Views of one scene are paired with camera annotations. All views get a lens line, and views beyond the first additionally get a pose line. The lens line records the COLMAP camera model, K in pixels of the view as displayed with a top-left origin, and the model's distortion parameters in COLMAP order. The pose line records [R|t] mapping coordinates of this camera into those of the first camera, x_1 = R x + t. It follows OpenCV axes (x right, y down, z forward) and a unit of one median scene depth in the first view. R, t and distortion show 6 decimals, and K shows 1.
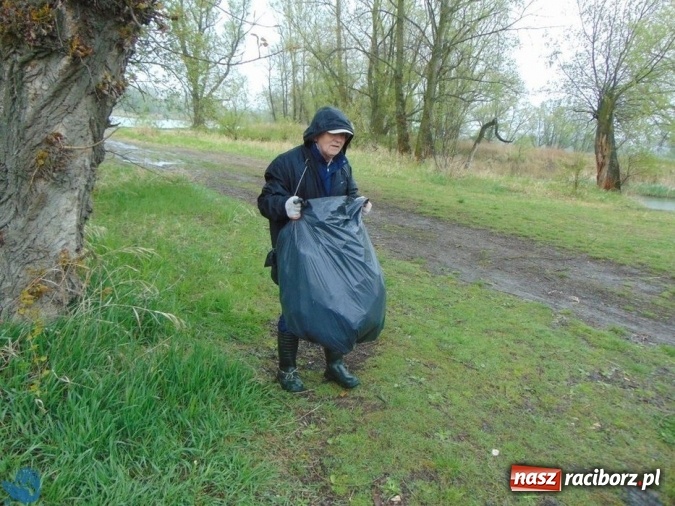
lens RADIAL K [[499.0, 0, 338.9], [0, 499.0, 246.9], [0, 0, 1]] dist [-0.034889, 0.052571]
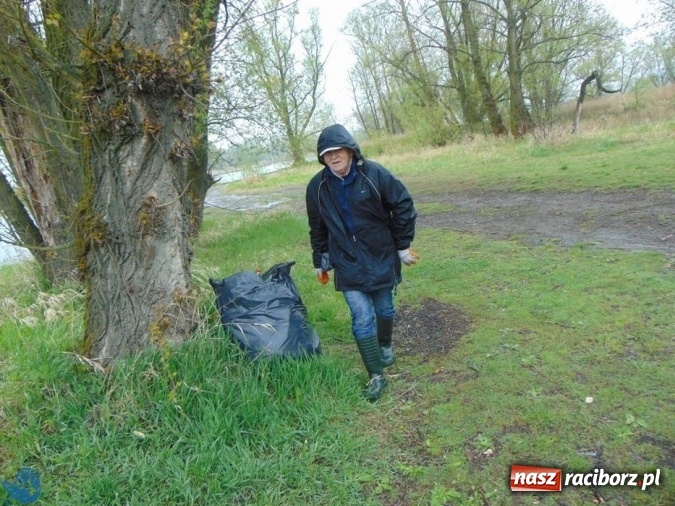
lens RADIAL K [[499.0, 0, 338.9], [0, 499.0, 246.9], [0, 0, 1]] dist [-0.034889, 0.052571]
pose [[0.947404, -0.217856, -0.234446, 0.118103], [0.212110, 0.975978, -0.049770, 0.045982], [0.239657, -0.002576, 0.970854, -0.085753]]
